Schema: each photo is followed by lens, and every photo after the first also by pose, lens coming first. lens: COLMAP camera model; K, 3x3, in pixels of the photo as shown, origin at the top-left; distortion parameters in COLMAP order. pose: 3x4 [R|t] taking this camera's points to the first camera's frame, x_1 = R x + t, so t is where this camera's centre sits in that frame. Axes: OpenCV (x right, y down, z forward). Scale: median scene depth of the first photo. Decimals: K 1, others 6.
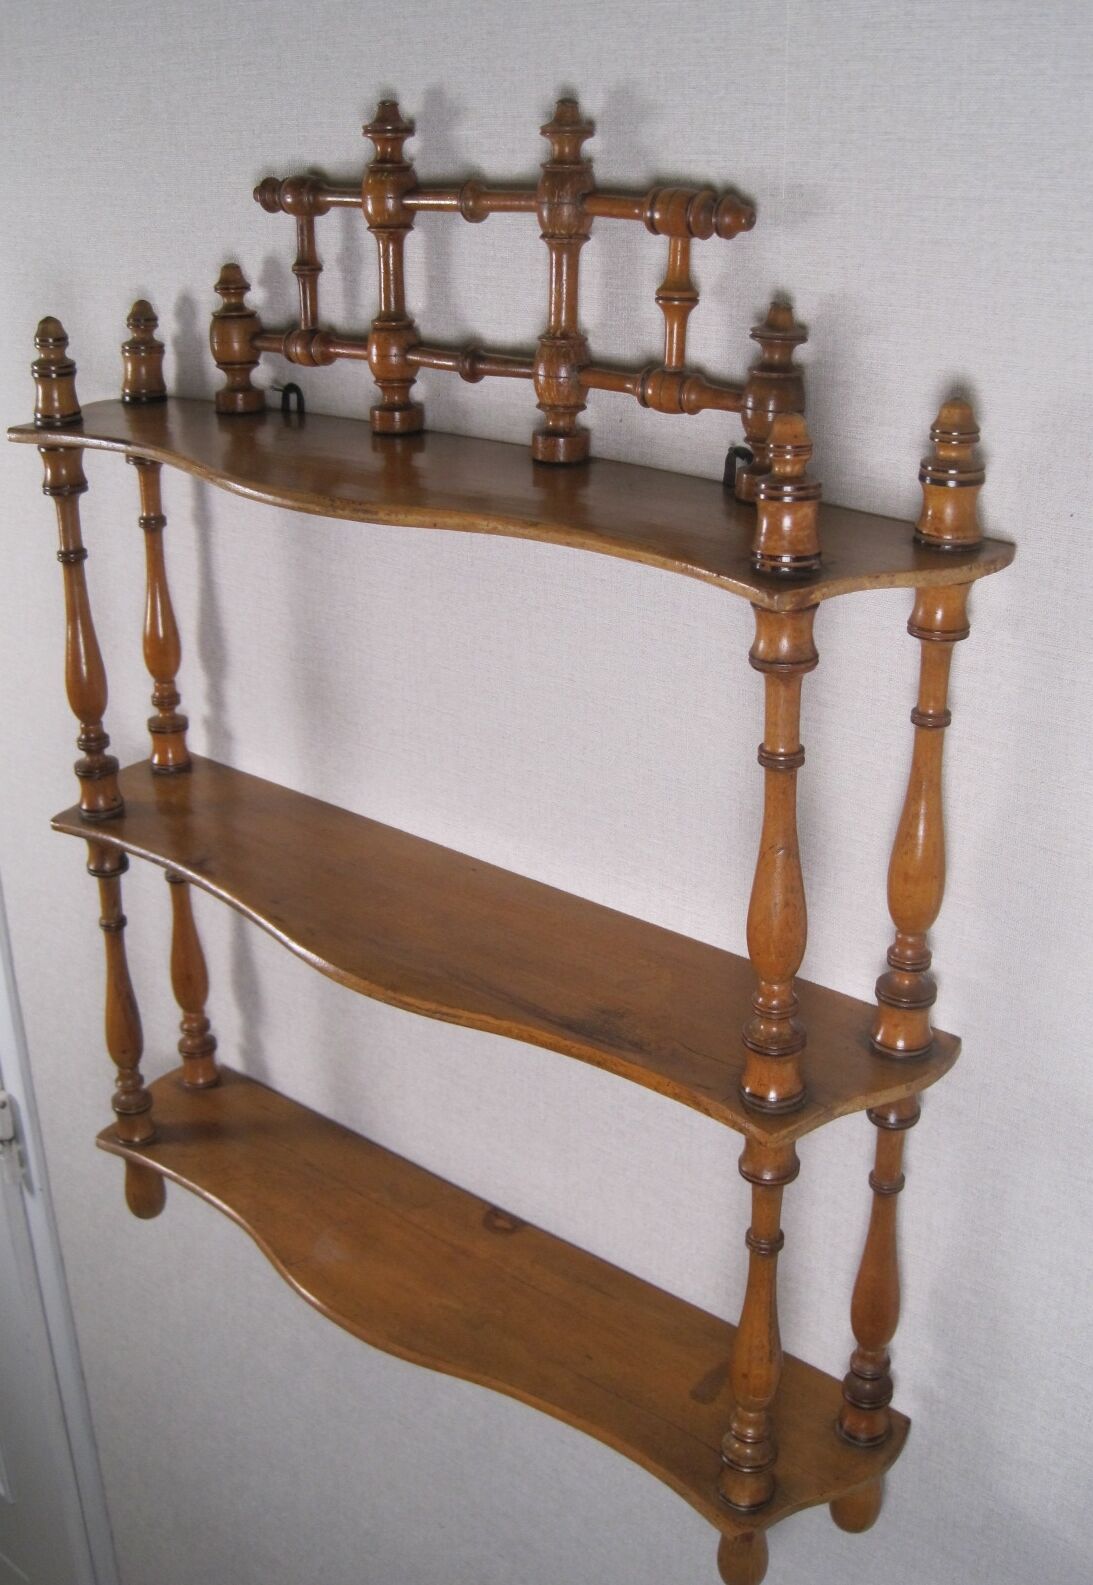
lens RADIAL K [[1637.3, 0, 549.1], [0, 1637.3, 770.8], [0, 0, 1]] dist [-0.187994, 0.137027]
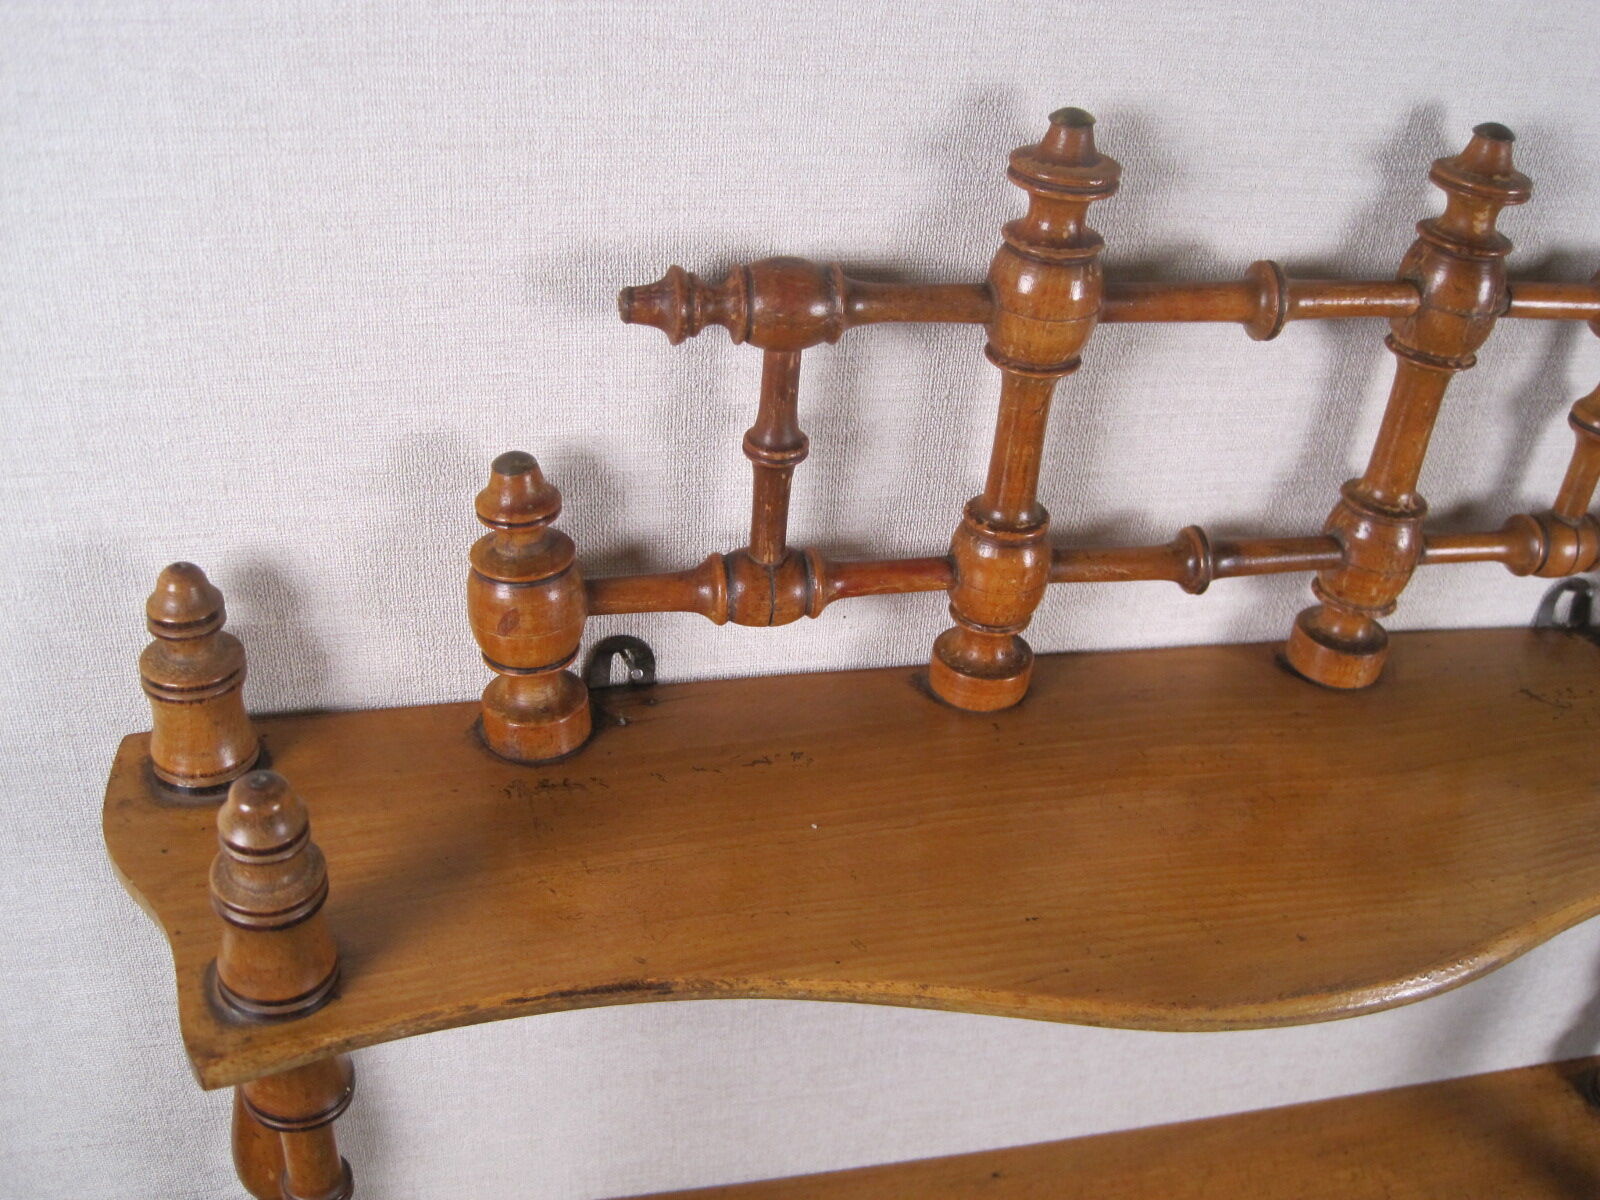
lens RADIAL K [[1648.4, 0, 756.1], [0, 1648.4, 593.5], [0, 0, 1]] dist [-0.186352, 0.145781]
pose [[0.622961, -0.403039, 0.670432, -0.530523], [0.234595, 0.913861, 0.331396, -0.471093], [-0.746247, -0.049167, 0.663851, 0.746579]]
